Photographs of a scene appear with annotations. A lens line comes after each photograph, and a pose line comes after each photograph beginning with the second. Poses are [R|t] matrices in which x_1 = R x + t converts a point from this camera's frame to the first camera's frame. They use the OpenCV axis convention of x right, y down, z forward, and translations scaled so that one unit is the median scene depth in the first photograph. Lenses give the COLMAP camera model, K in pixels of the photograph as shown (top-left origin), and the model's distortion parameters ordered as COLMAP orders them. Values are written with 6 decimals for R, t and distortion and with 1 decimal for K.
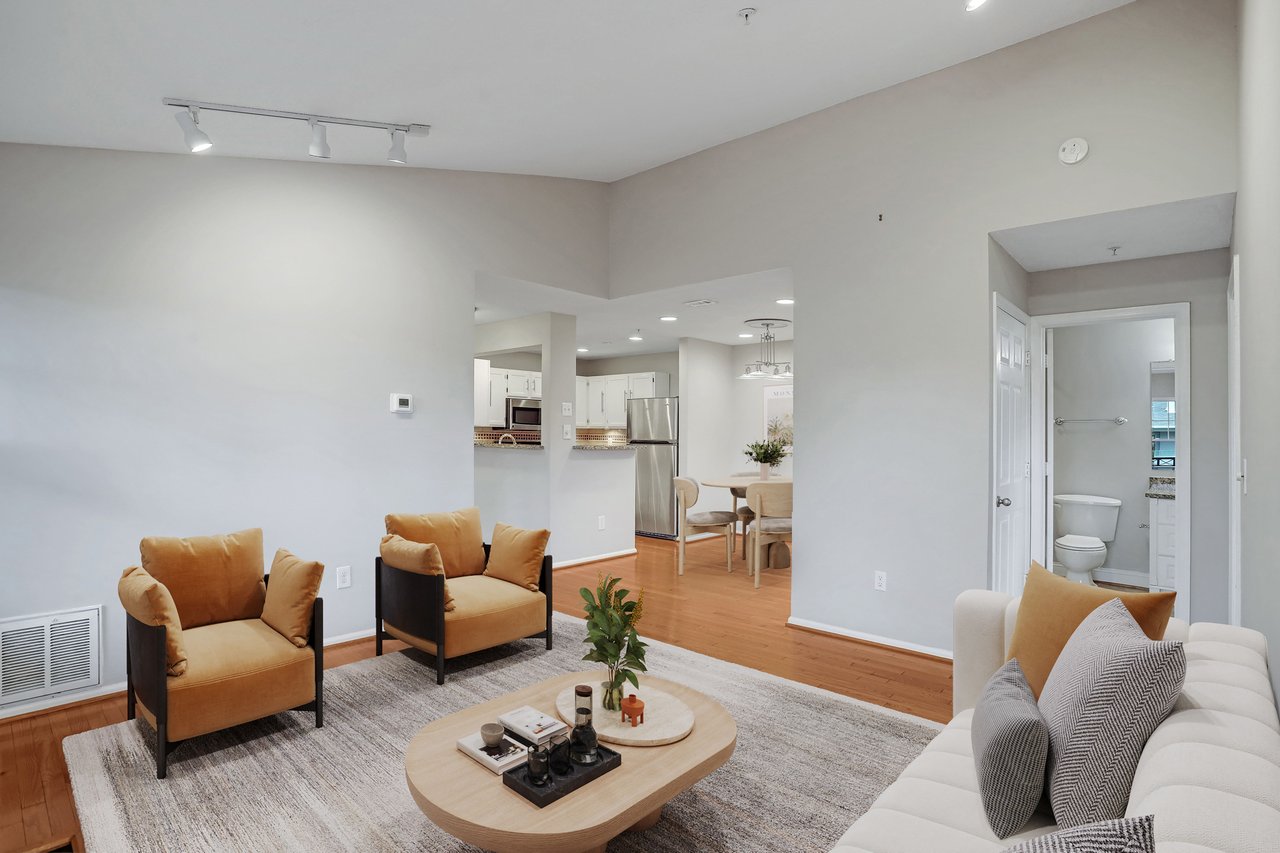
lens RADIAL K [[643.7, 0, 639.8], [0, 643.7, 425.1], [0, 0, 1]] dist [-0.065666, 0.031077]
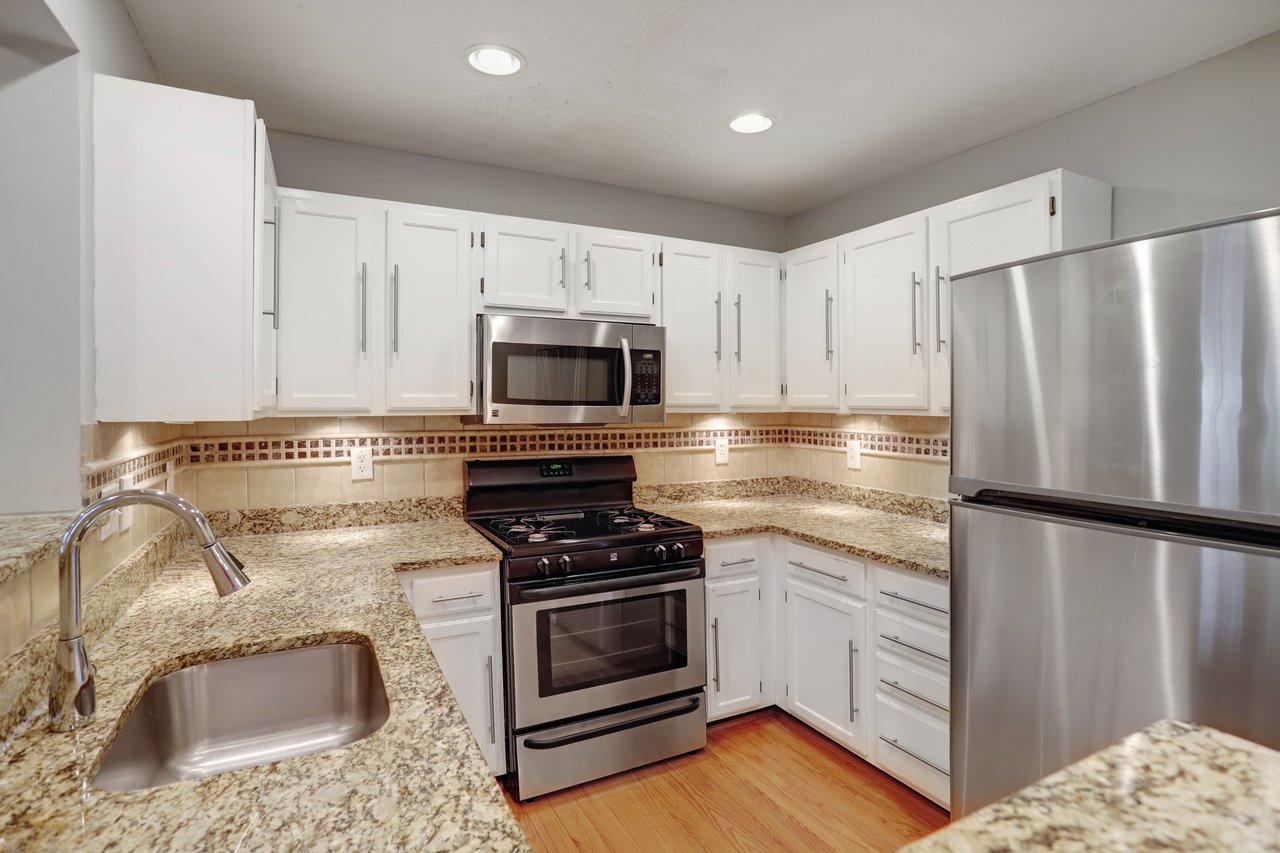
lens RADIAL K [[643.7, 0, 650.5], [0, 643.7, 432.2], [0, 0, 1]] dist [-0.065666, 0.031077]
pose [[0.942953, 0.003768, -0.332905, -0.040679], [0.014992, 0.998441, 0.053767, -0.003799], [0.332588, -0.055690, 0.941426, 0.757928]]
